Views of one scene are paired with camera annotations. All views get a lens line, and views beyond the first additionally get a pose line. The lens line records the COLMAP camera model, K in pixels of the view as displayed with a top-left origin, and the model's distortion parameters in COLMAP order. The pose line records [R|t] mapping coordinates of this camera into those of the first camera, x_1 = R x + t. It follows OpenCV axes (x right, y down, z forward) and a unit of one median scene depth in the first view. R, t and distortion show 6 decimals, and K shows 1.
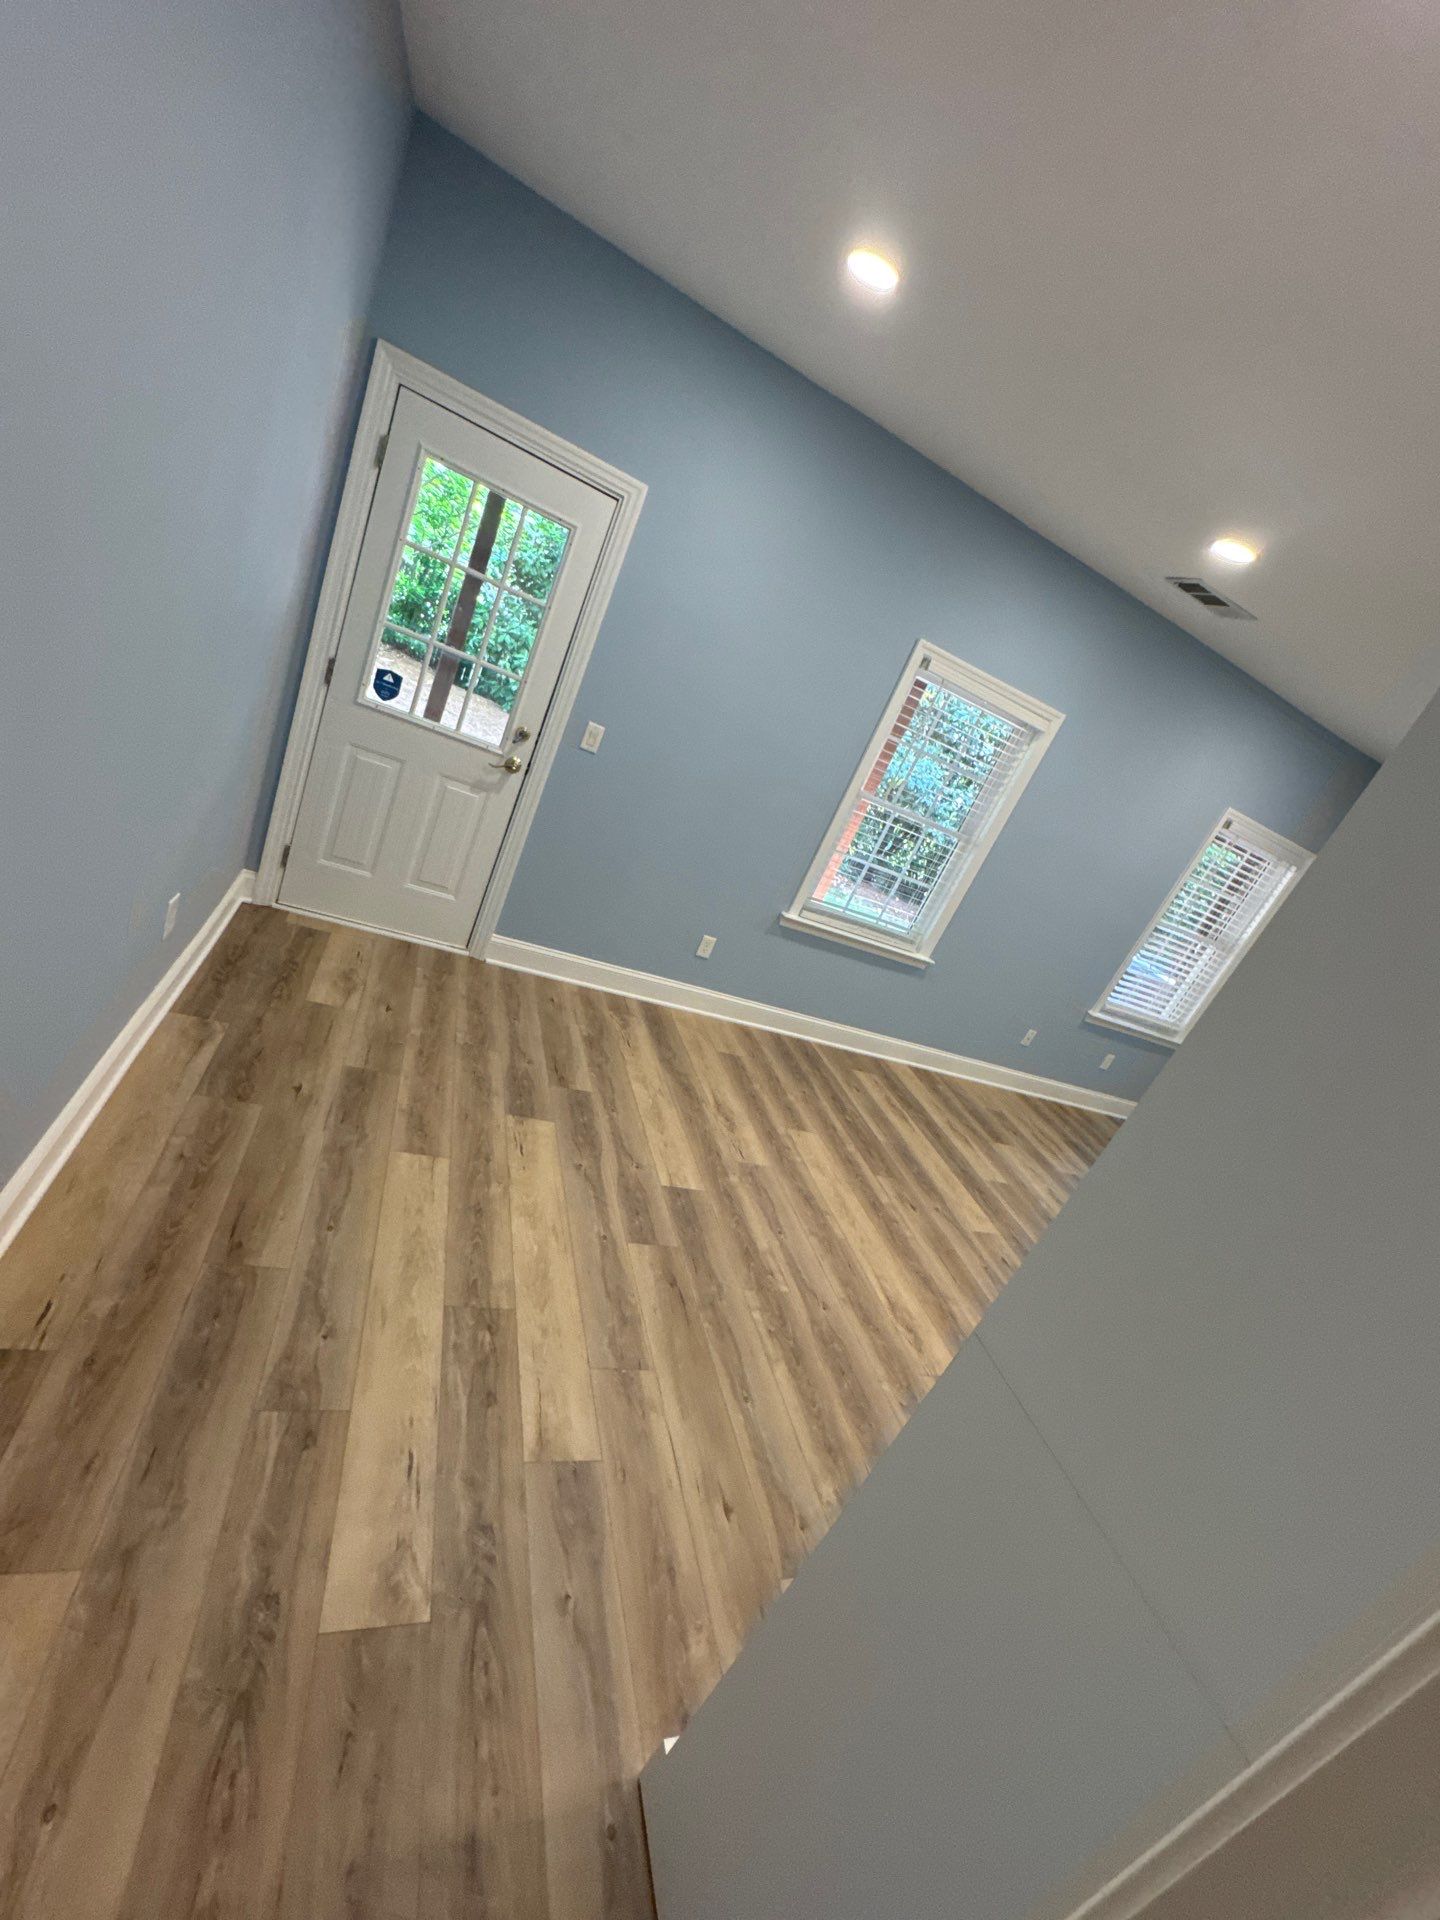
lens RADIAL K [[767.3, 0, 721.3], [0, 767.3, 962.8], [0, 0, 1]] dist [-0.003236, 0.000279]
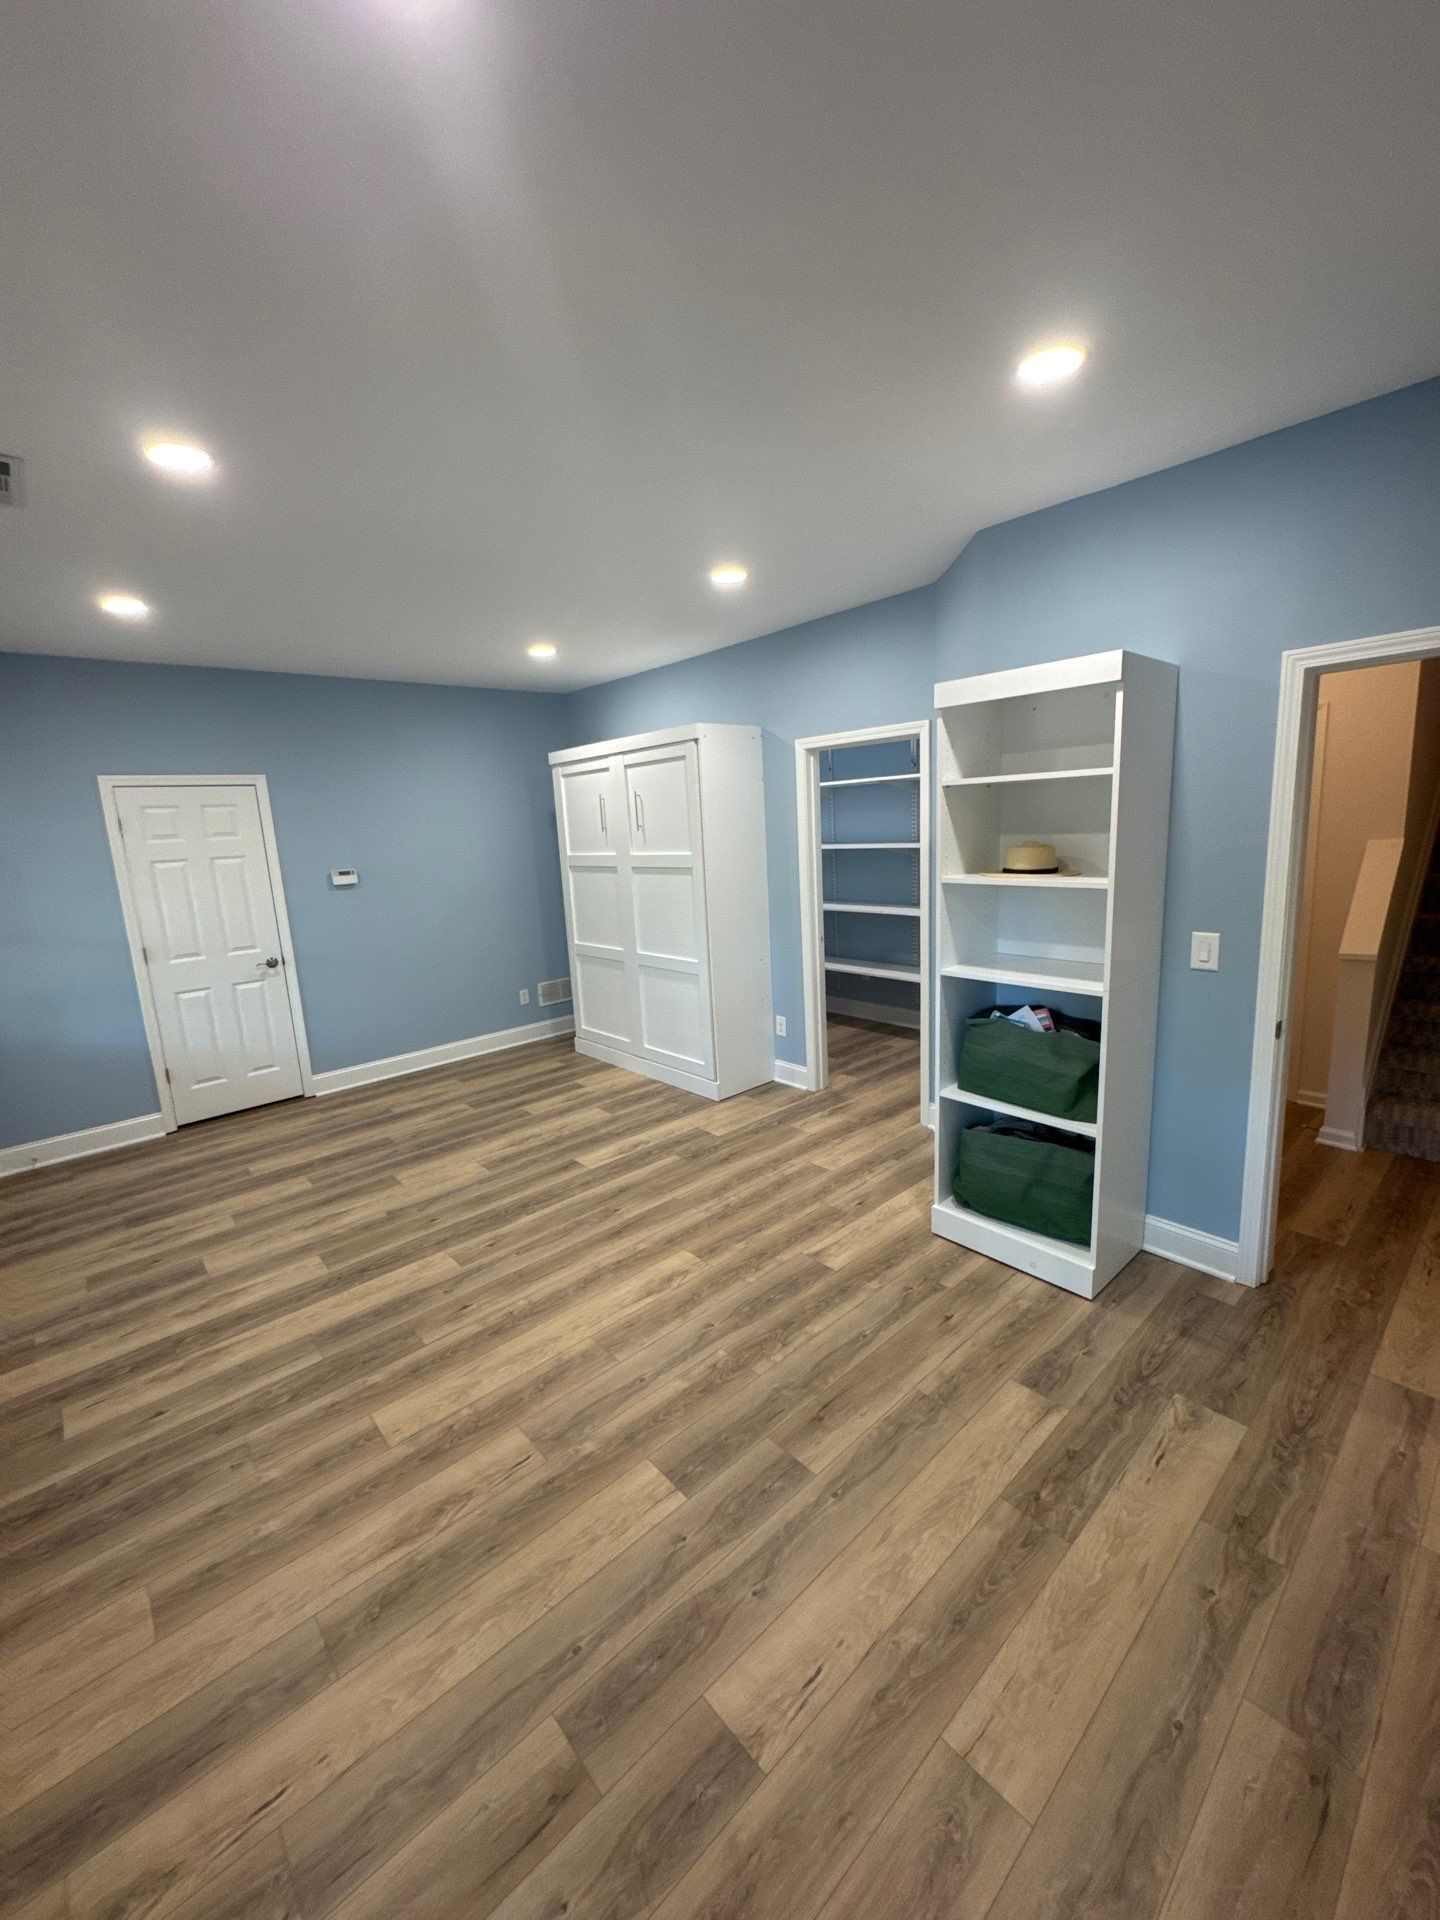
lens RADIAL K [[767.3, 0, 721.3], [0, 767.3, 962.8], [0, 0, 1]] dist [-0.003236, 0.000279]
pose [[-0.403690, -0.521543, 0.751683, -0.400369], [0.212396, 0.745734, 0.631482, -0.581286], [-0.889900, 0.414577, -0.190272, 0.971195]]
